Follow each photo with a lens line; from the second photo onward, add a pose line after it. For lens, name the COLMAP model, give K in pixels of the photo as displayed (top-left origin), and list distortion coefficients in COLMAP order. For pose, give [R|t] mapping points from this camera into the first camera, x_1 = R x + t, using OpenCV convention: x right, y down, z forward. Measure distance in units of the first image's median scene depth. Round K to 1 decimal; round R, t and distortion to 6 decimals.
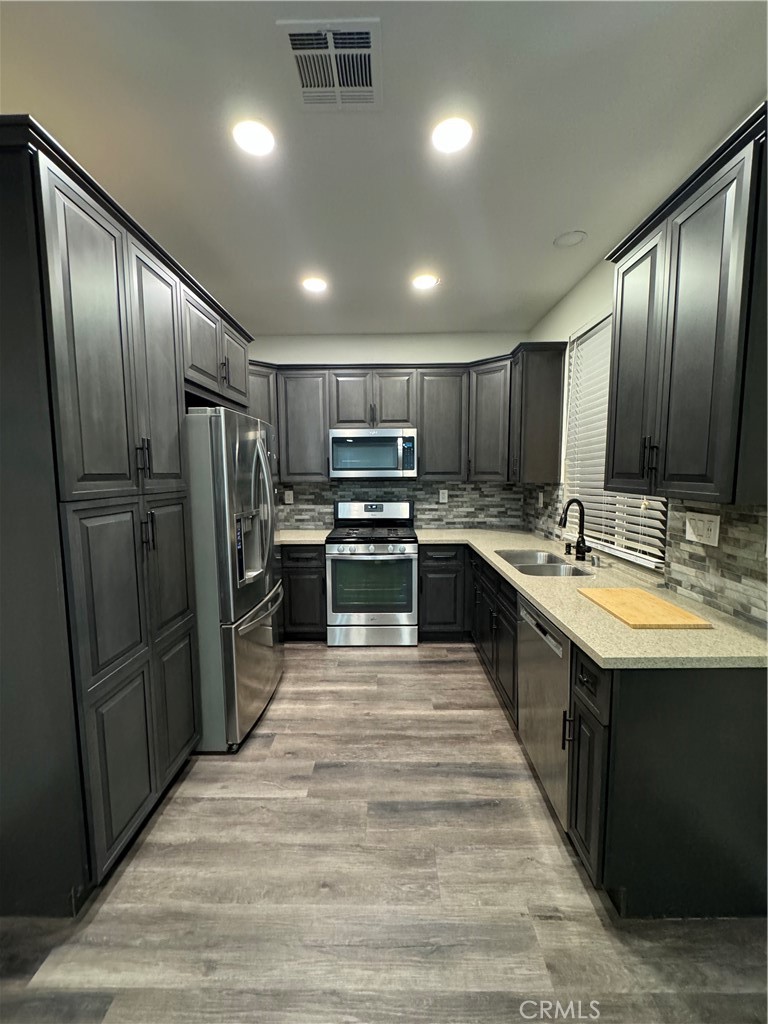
lens RADIAL K [[407.8, 0, 385.8], [0, 407.8, 510.9], [0, 0, 1]] dist [-0.001320, 0.000475]
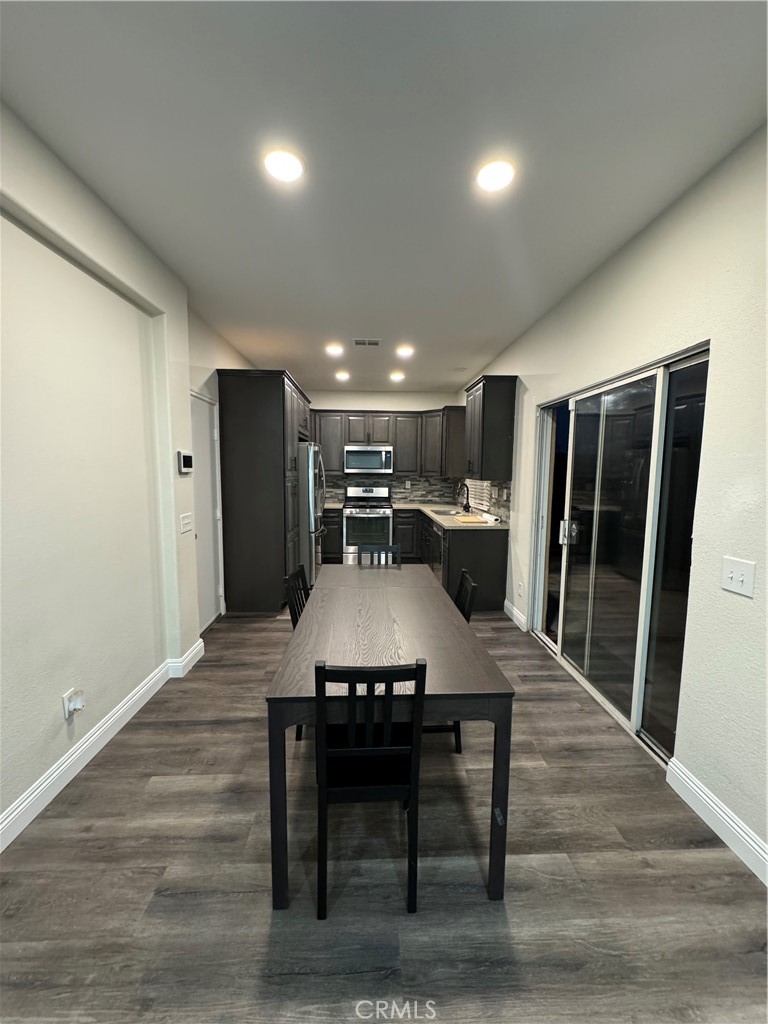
lens RADIAL K [[407.8, 0, 385.0], [0, 407.8, 513.4], [0, 0, 1]] dist [-0.001320, 0.000475]
pose [[0.998497, 0.009151, 0.054037, -0.053318], [-0.009650, 0.999913, 0.008984, 0.079283], [-0.053950, -0.009492, 0.998499, -0.803939]]
